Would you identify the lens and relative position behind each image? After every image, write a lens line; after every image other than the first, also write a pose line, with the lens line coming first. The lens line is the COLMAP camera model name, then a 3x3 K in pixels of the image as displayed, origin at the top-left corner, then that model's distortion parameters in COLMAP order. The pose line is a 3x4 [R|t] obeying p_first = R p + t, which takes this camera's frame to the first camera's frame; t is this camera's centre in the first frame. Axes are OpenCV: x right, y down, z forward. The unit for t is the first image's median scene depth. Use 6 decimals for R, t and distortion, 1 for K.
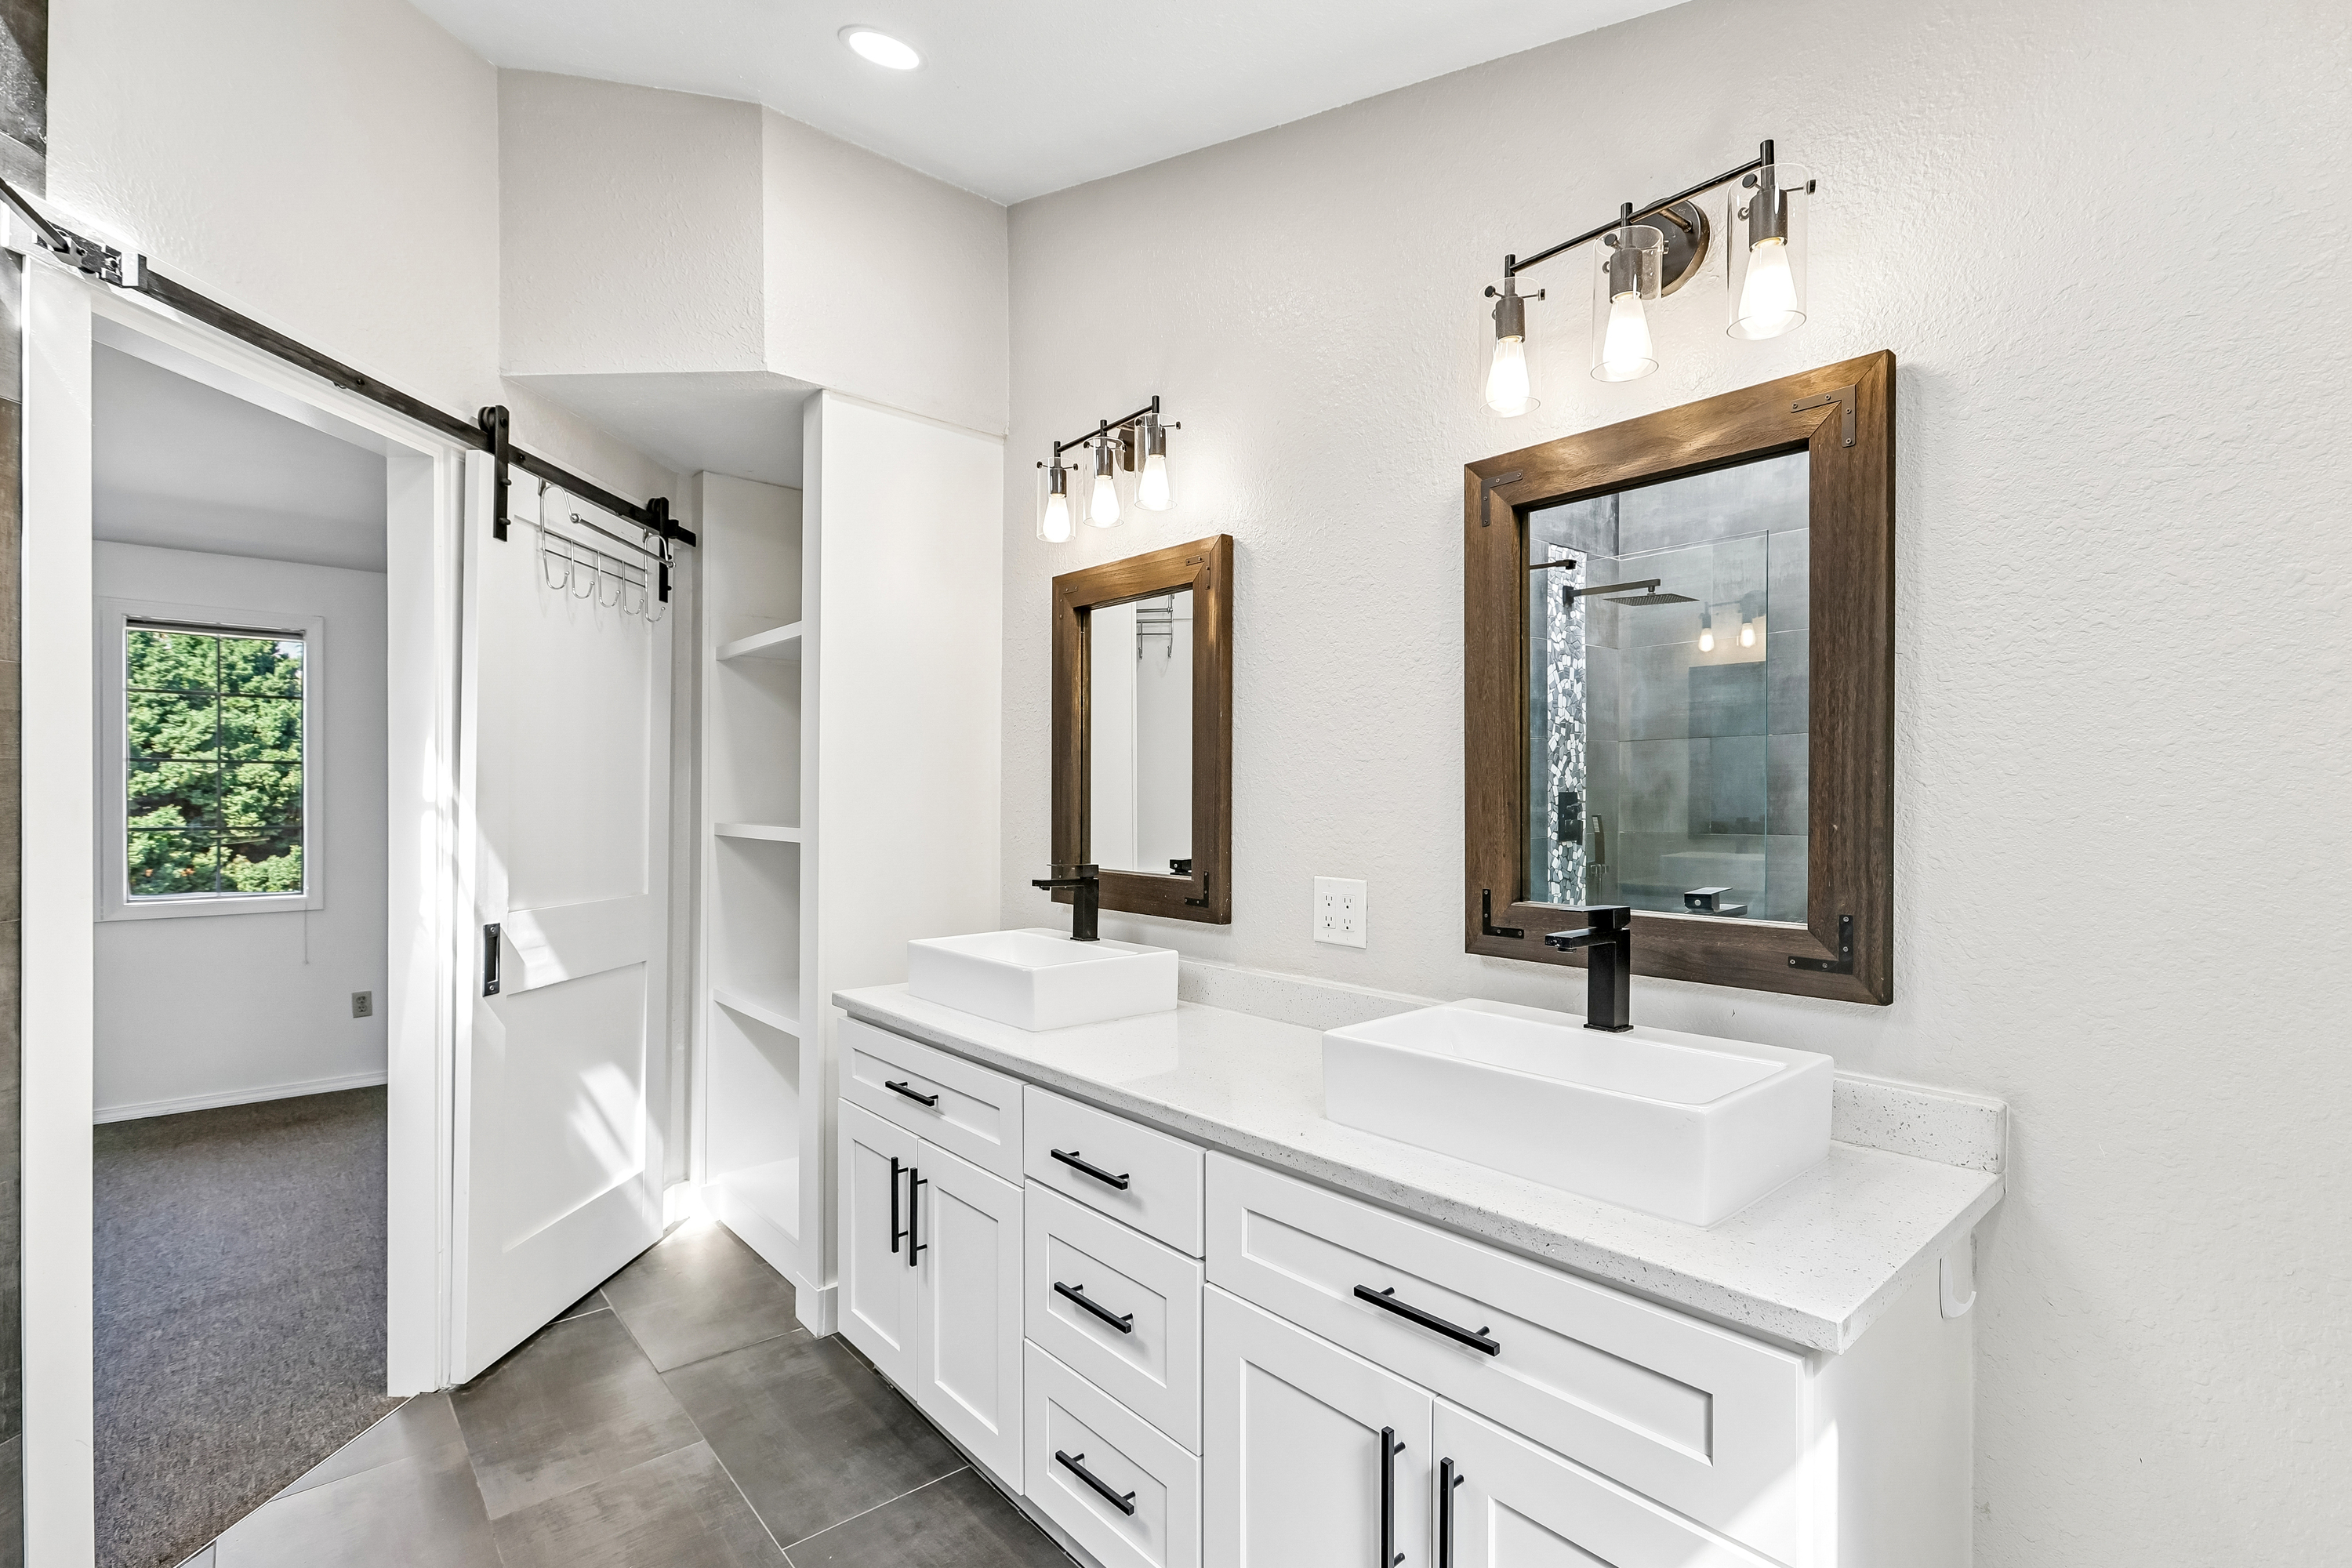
lens RADIAL K [[1076.0, 0, 1196.7], [0, 1076.0, 785.5], [0, 0, 1]] dist [-0.007090, 0.004259]
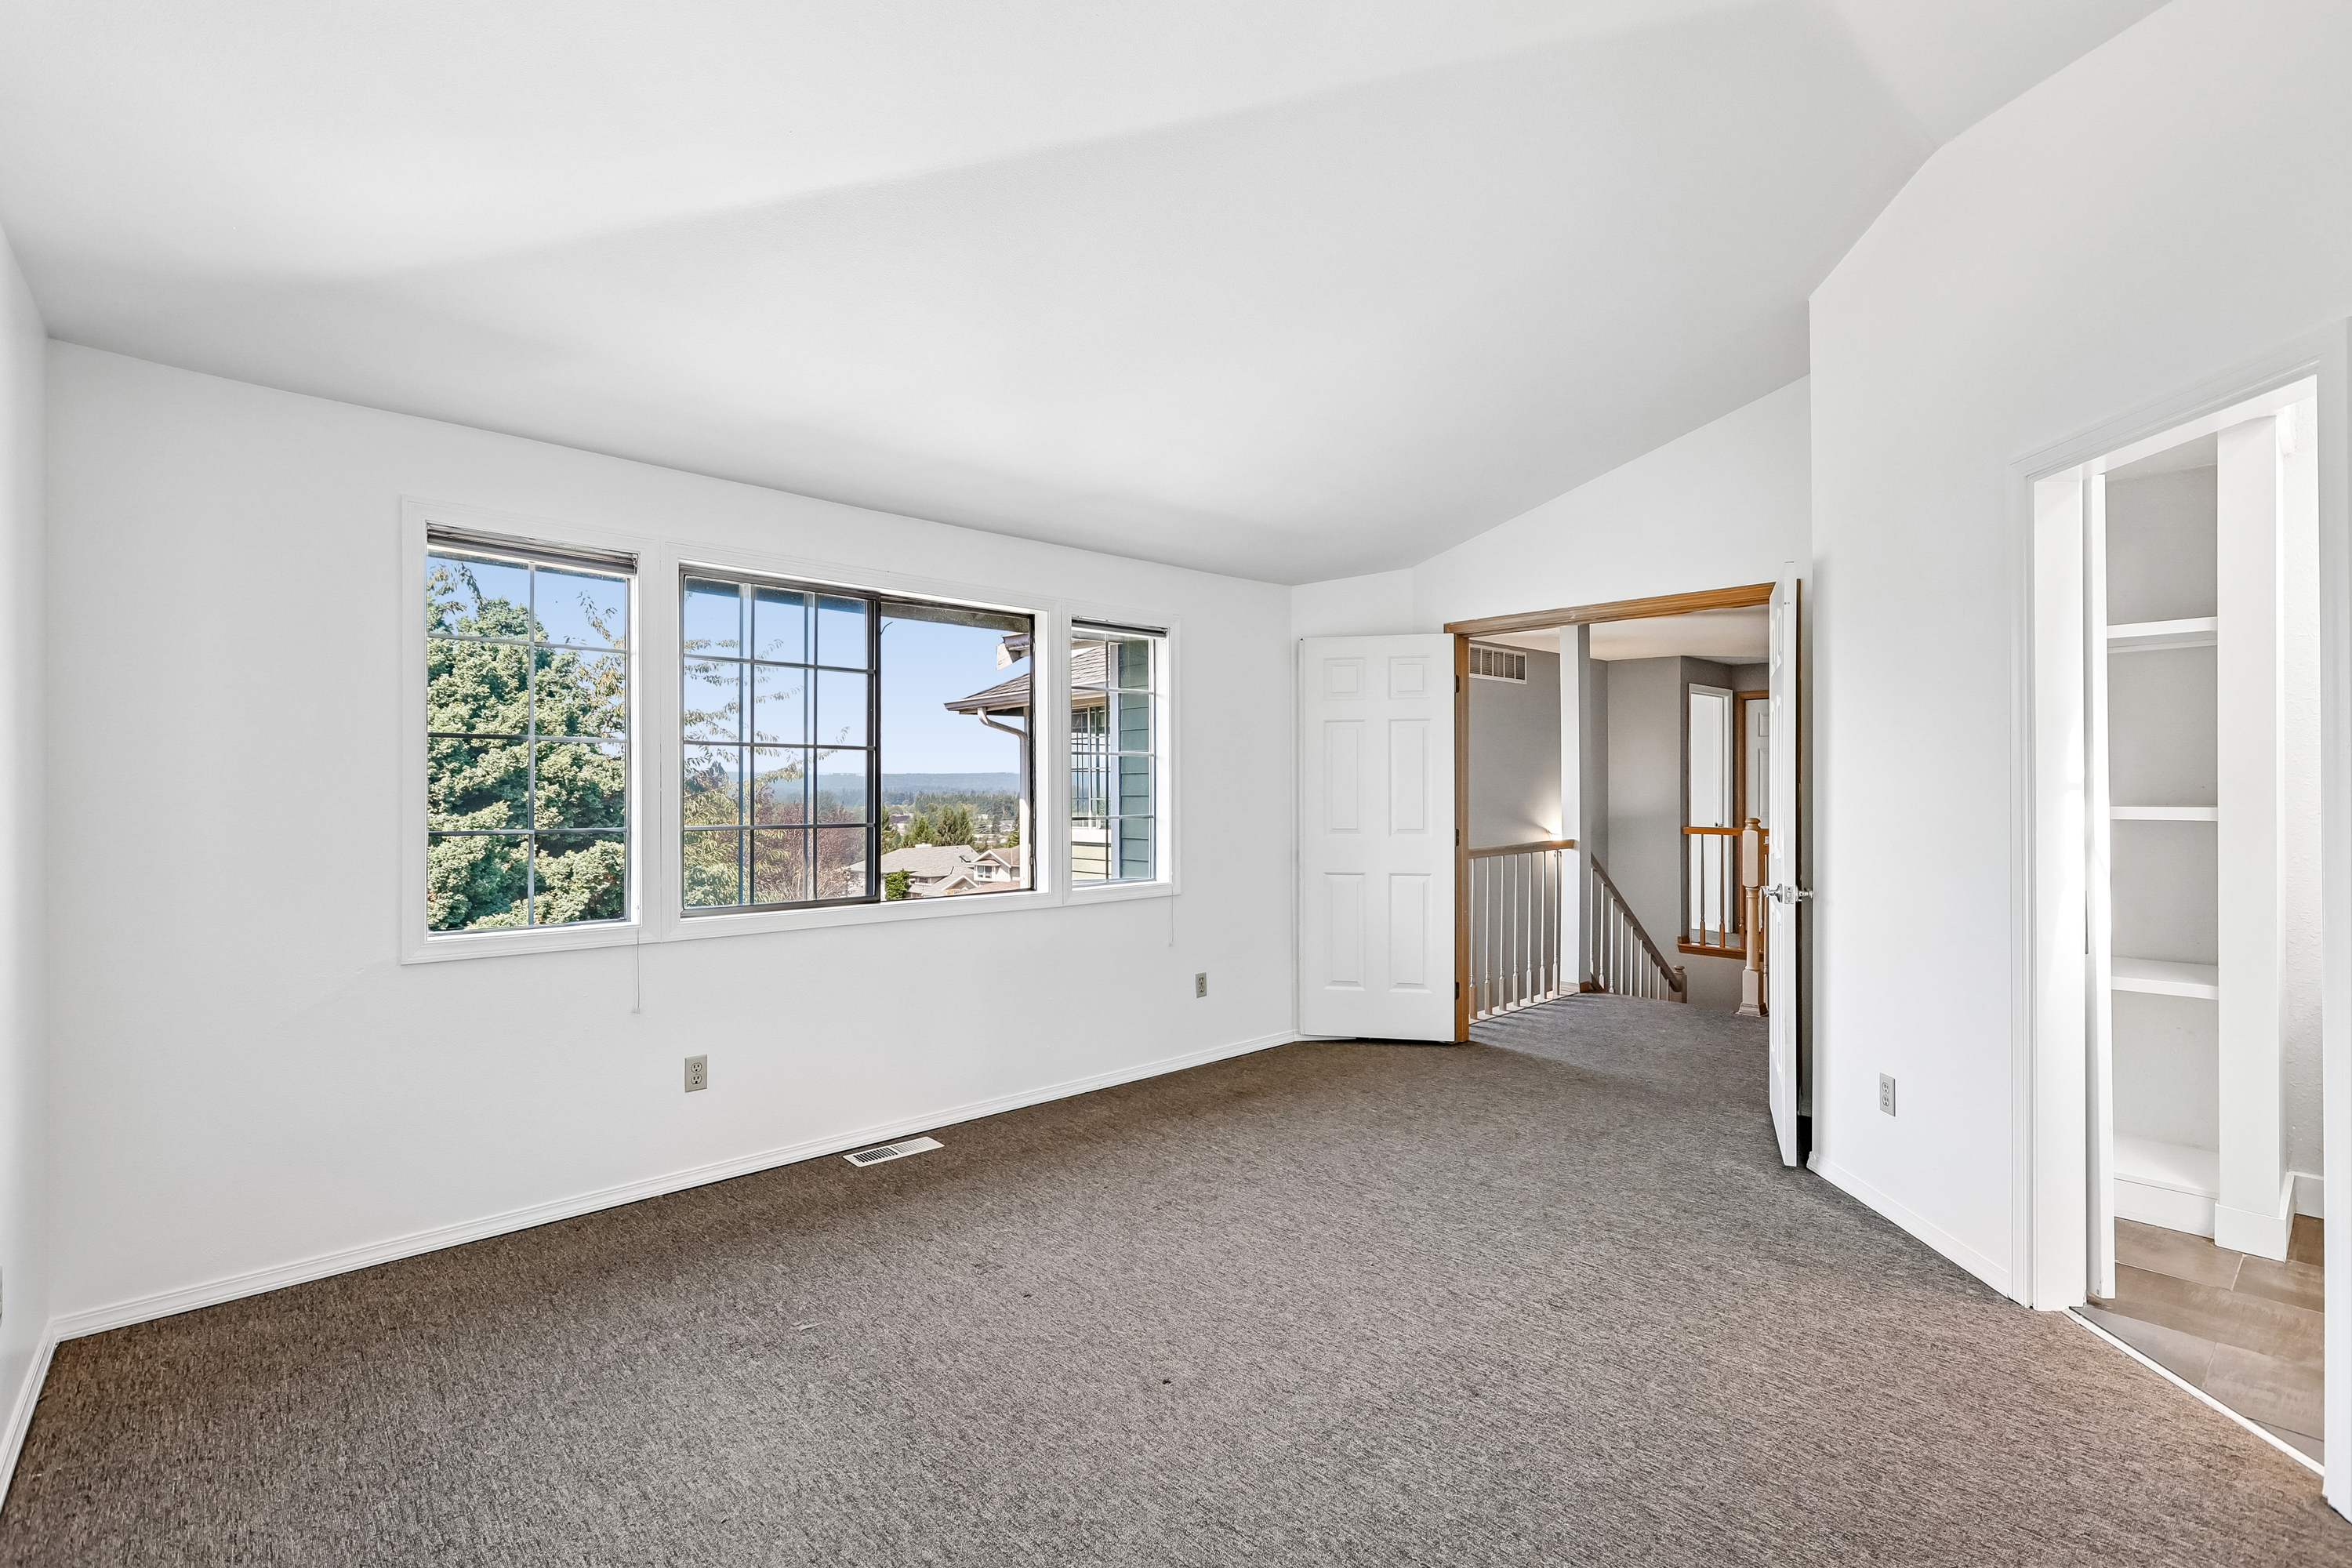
lens RADIAL K [[1076.0, 0, 1196.7], [0, 1076.0, 785.5], [0, 0, 1]] dist [-0.007090, 0.004259]
pose [[0.999305, -0.005908, 0.036813, -0.330245], [0.005601, 0.999949, 0.008434, -0.000049], [-0.036861, -0.008222, 0.999287, -0.019764]]
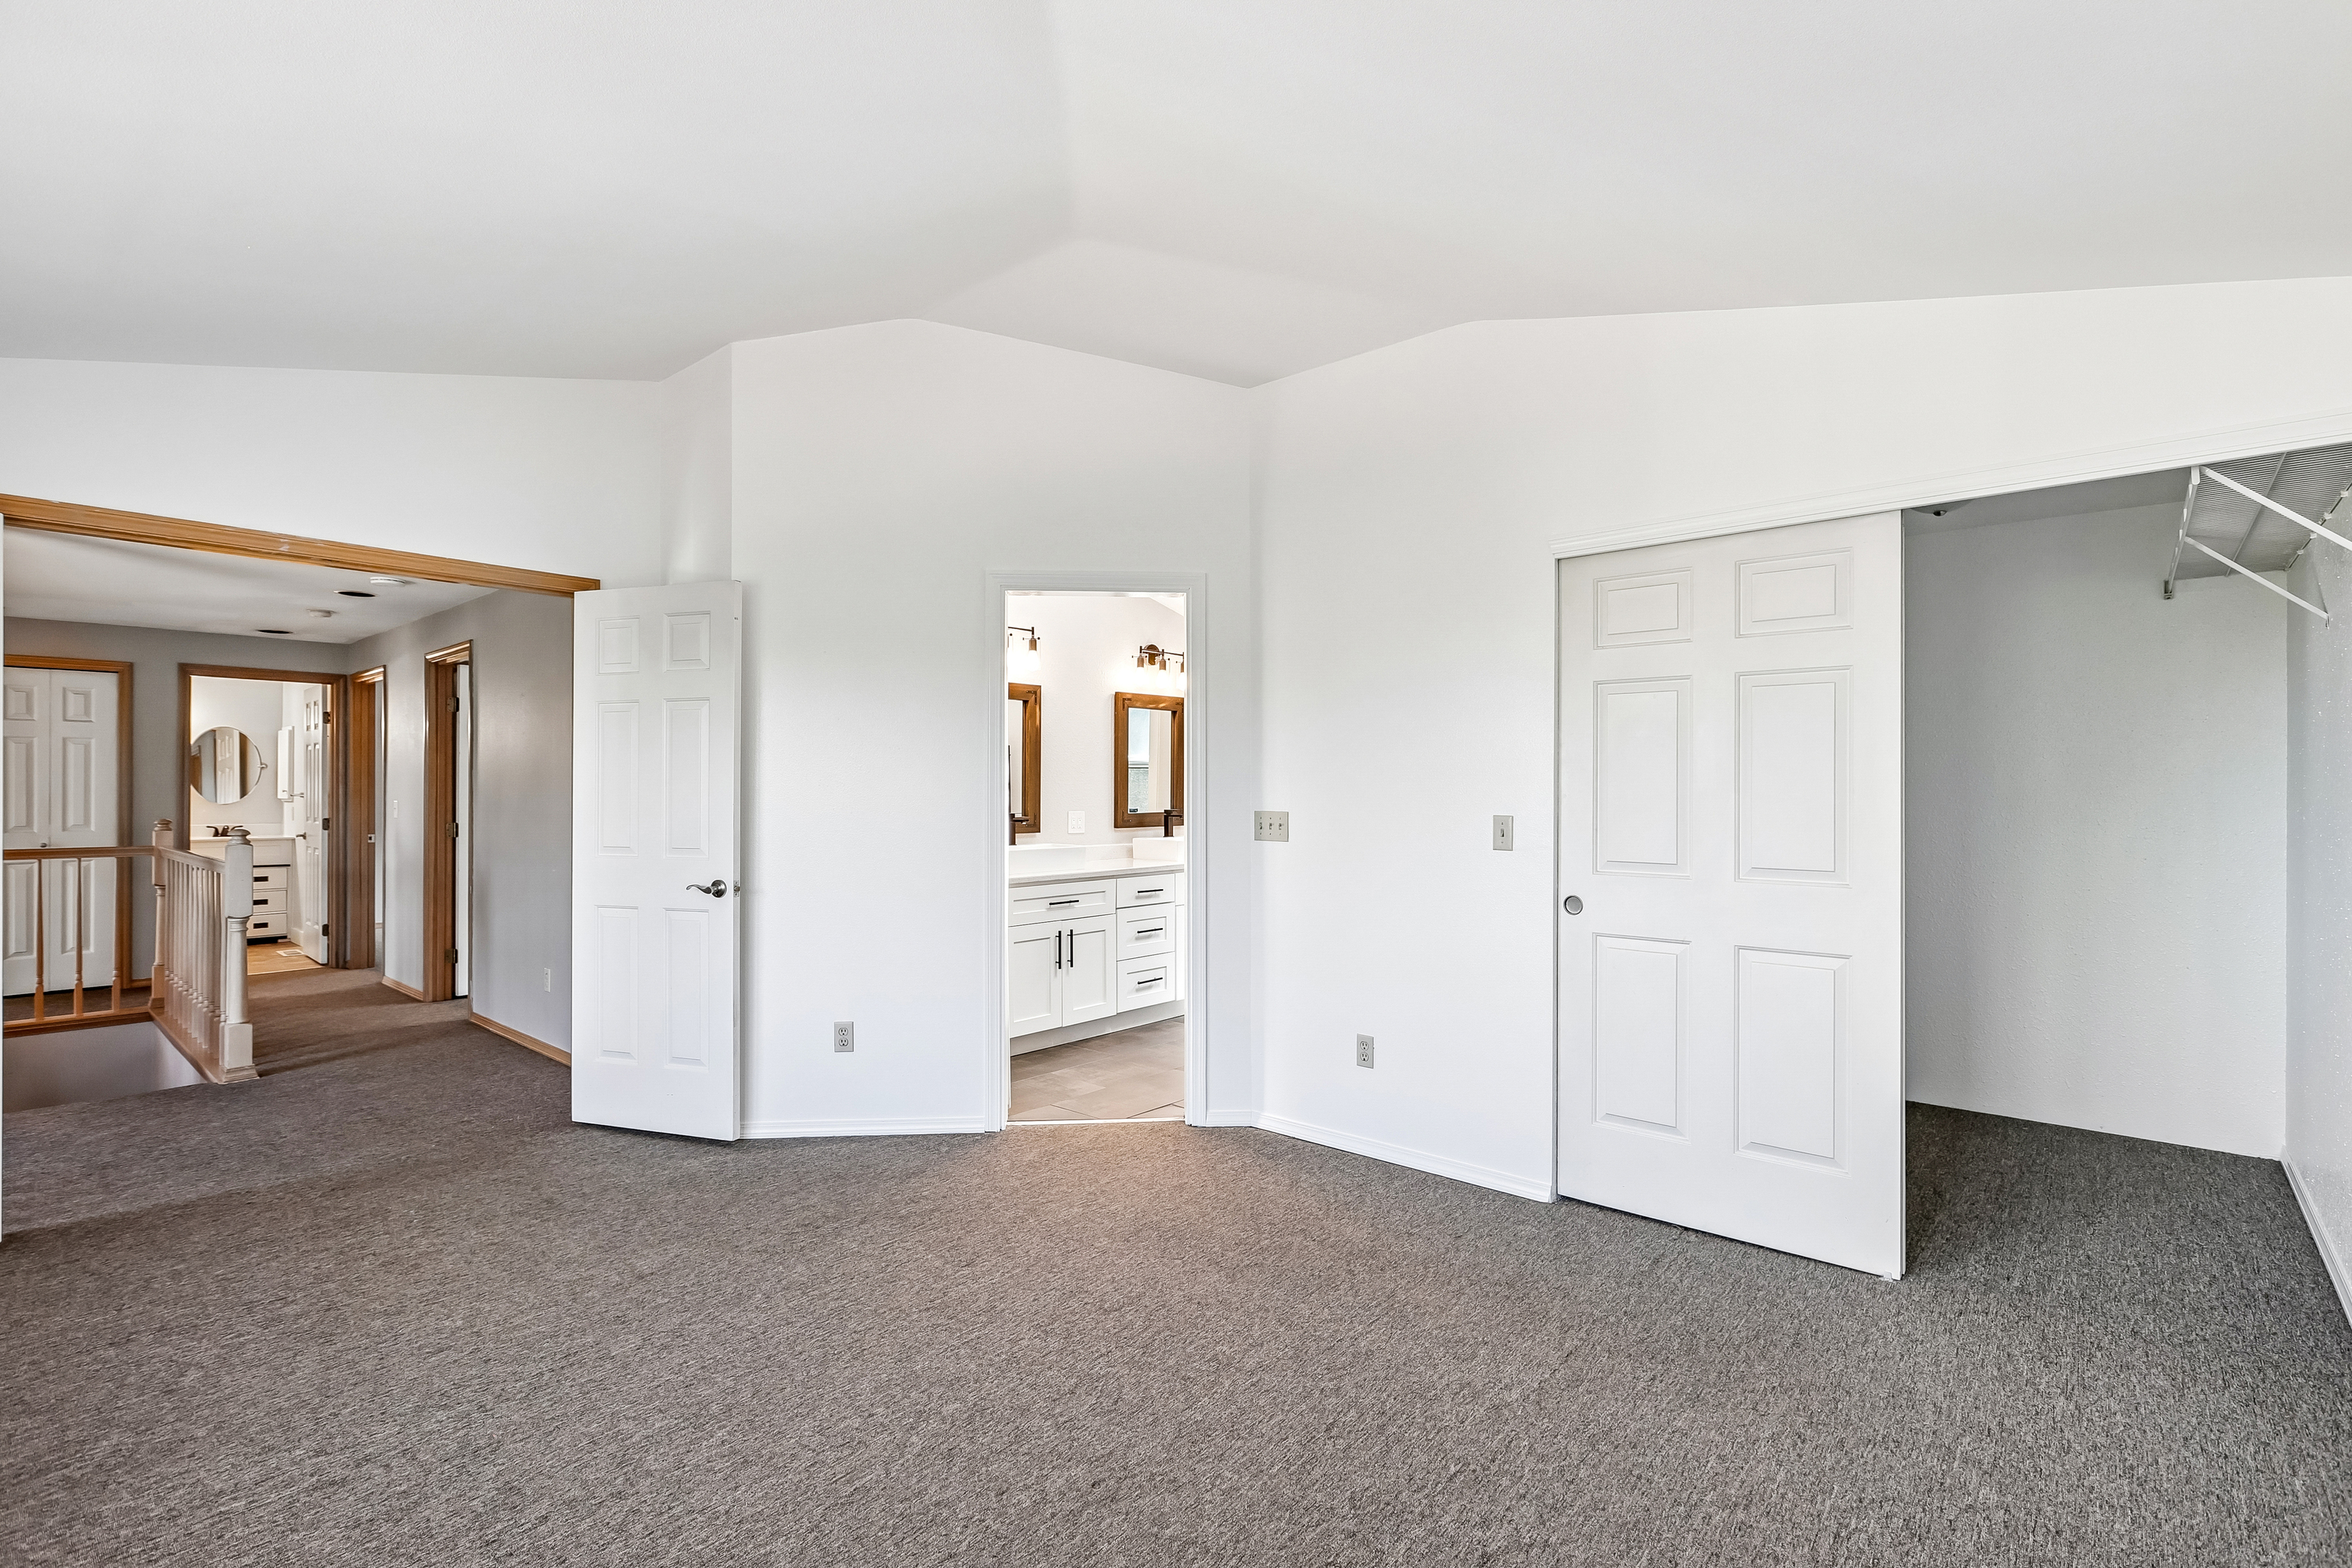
lens RADIAL K [[1076.0, 0, 1196.7], [0, 1076.0, 785.5], [0, 0, 1]] dist [-0.007090, 0.004259]
pose [[-0.146488, 0.000340, 0.989212, -0.499547], [-0.011251, 0.999935, -0.002010, 0.001569], [-0.989148, -0.011424, -0.146475, 0.188240]]
